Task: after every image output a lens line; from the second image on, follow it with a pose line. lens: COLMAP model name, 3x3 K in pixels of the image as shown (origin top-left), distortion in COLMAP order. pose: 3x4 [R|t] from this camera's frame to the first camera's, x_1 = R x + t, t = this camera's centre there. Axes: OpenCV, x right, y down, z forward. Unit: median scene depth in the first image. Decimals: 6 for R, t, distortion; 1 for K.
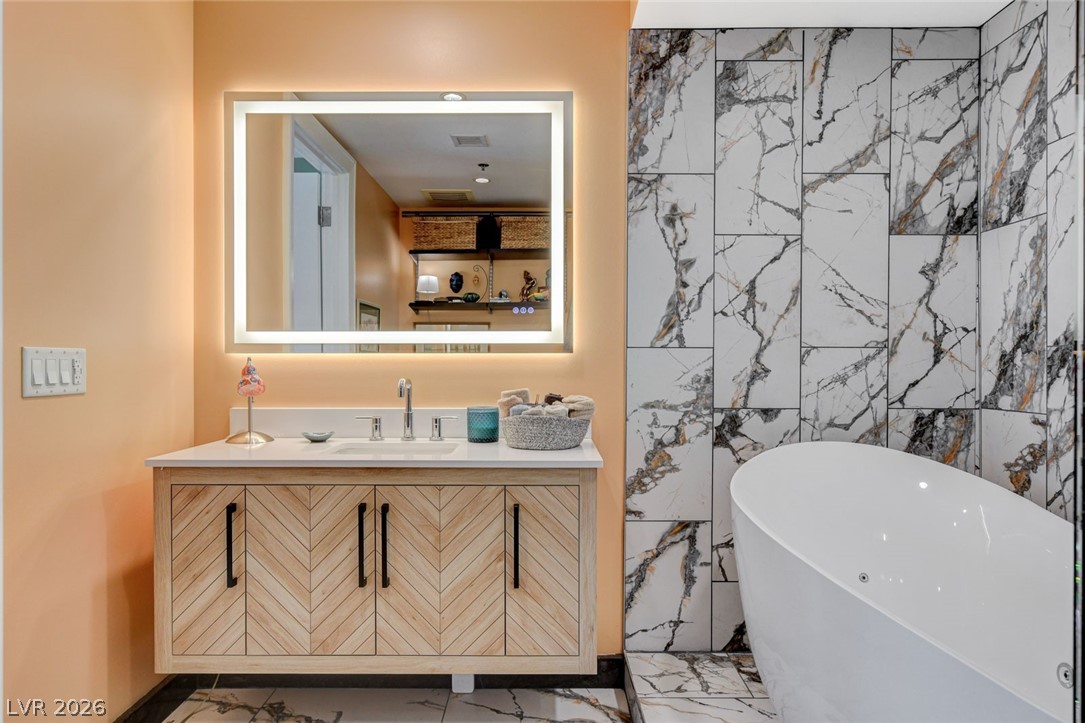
lens RADIAL K [[659.8, 0, 543.3], [0, 659.8, 368.5], [0, 0, 1]] dist [-0.017290, 0.009599]
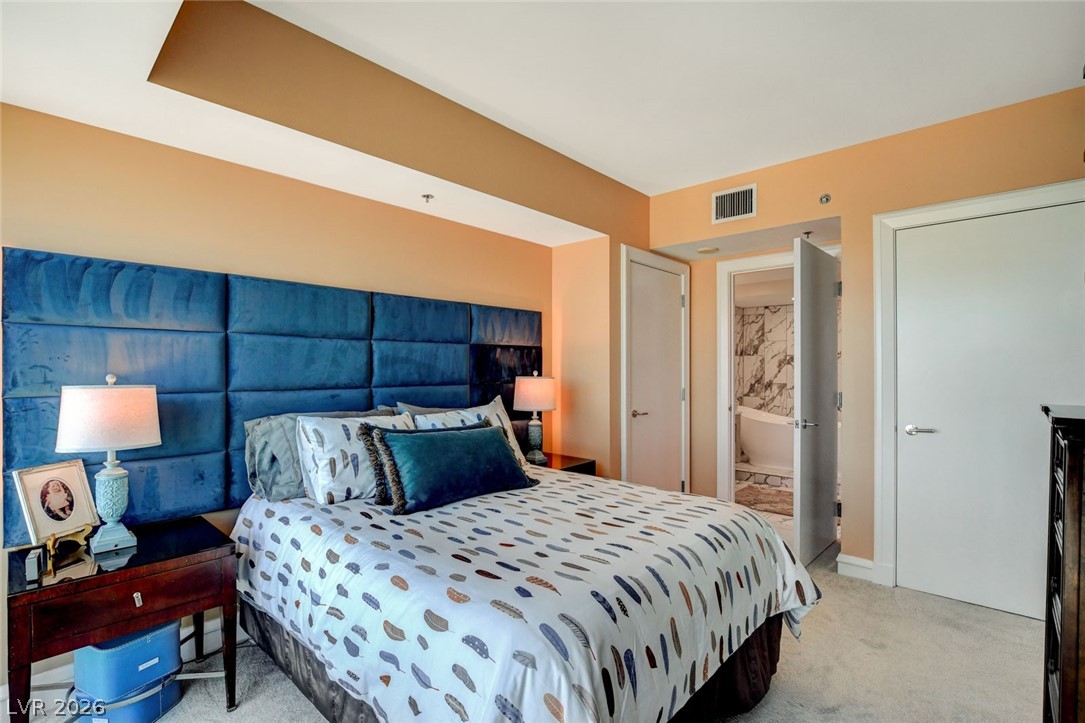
lens RADIAL K [[495.9, 0, 533.4], [0, 495.9, 369.5], [0, 0, 1]] dist [-0.021219, 0.002564]
pose [[0.684761, 0.004987, 0.728751, -2.662687], [0.001591, 0.999964, -0.008339, -0.091474], [-0.728766, 0.006870, 0.684728, -0.224183]]
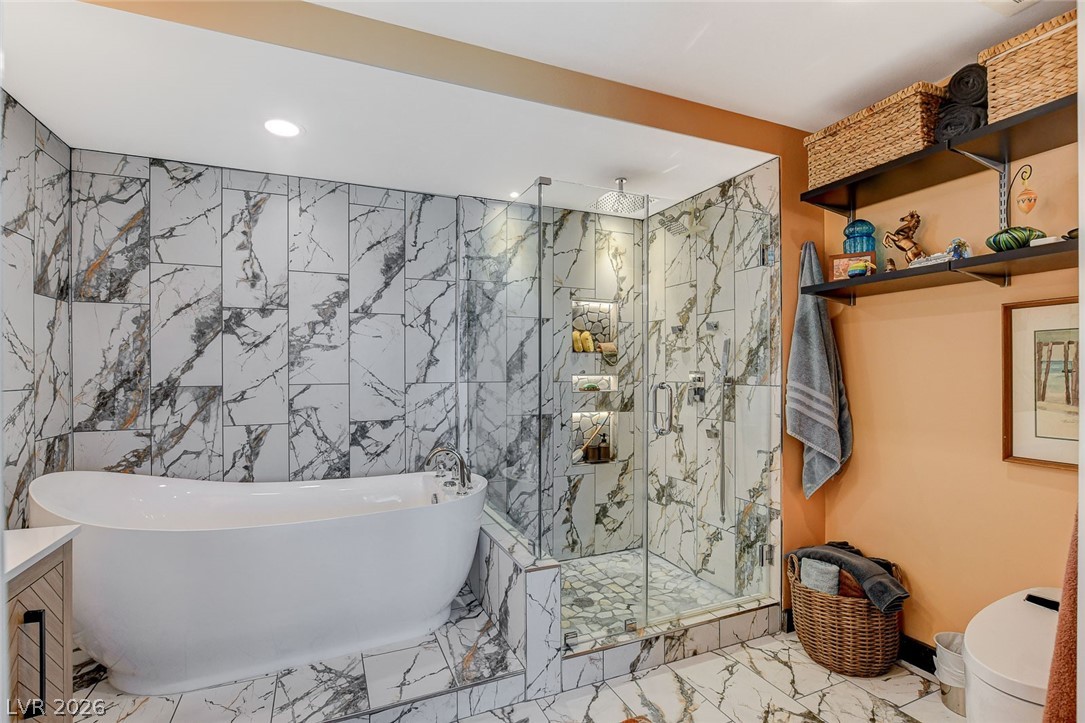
lens RADIAL K [[508.5, 0, 541.9], [0, 508.5, 370.9], [0, 0, 1]] dist [-0.017594, 0.001383]
pose [[-0.405870, -0.001788, 0.913929, -0.657850], [0.007291, 0.999960, 0.005195, -0.062946], [-0.913902, 0.008772, -0.405841, 0.536828]]
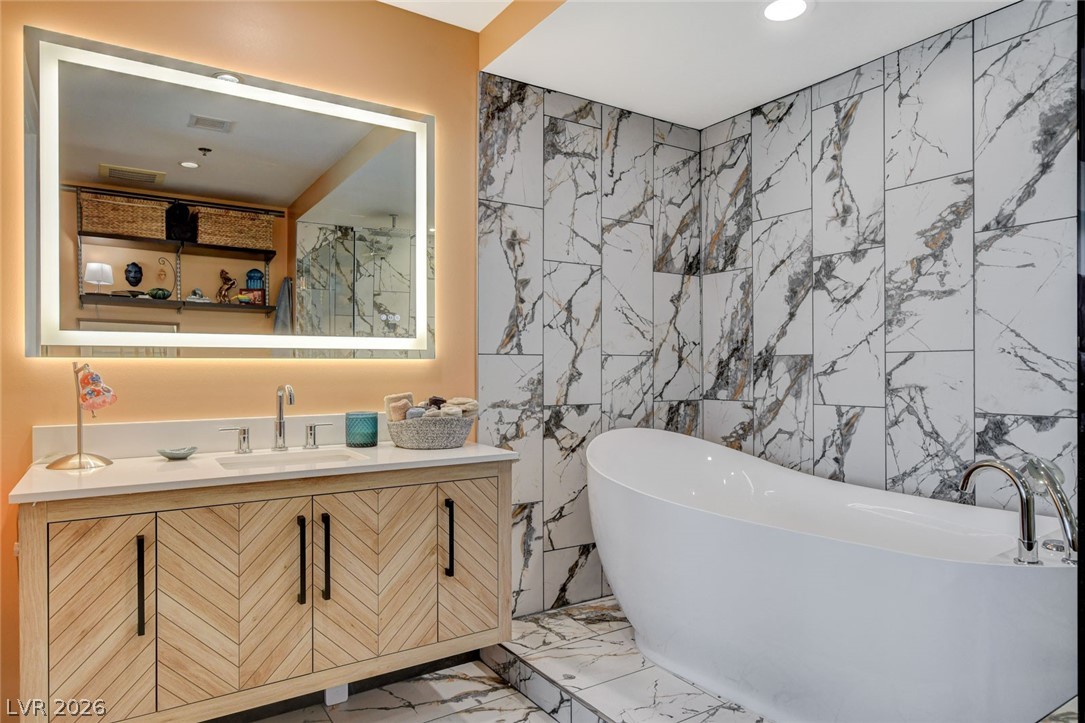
lens RADIAL K [[659.8, 0, 543.4], [0, 659.8, 367.2], [0, 0, 1]] dist [-0.017290, 0.009599]
pose [[0.833428, -0.002477, 0.552623, -0.402727], [0.007356, 0.999951, -0.006611, -0.001498], [-0.552580, 0.009575, 0.833405, 0.007099]]
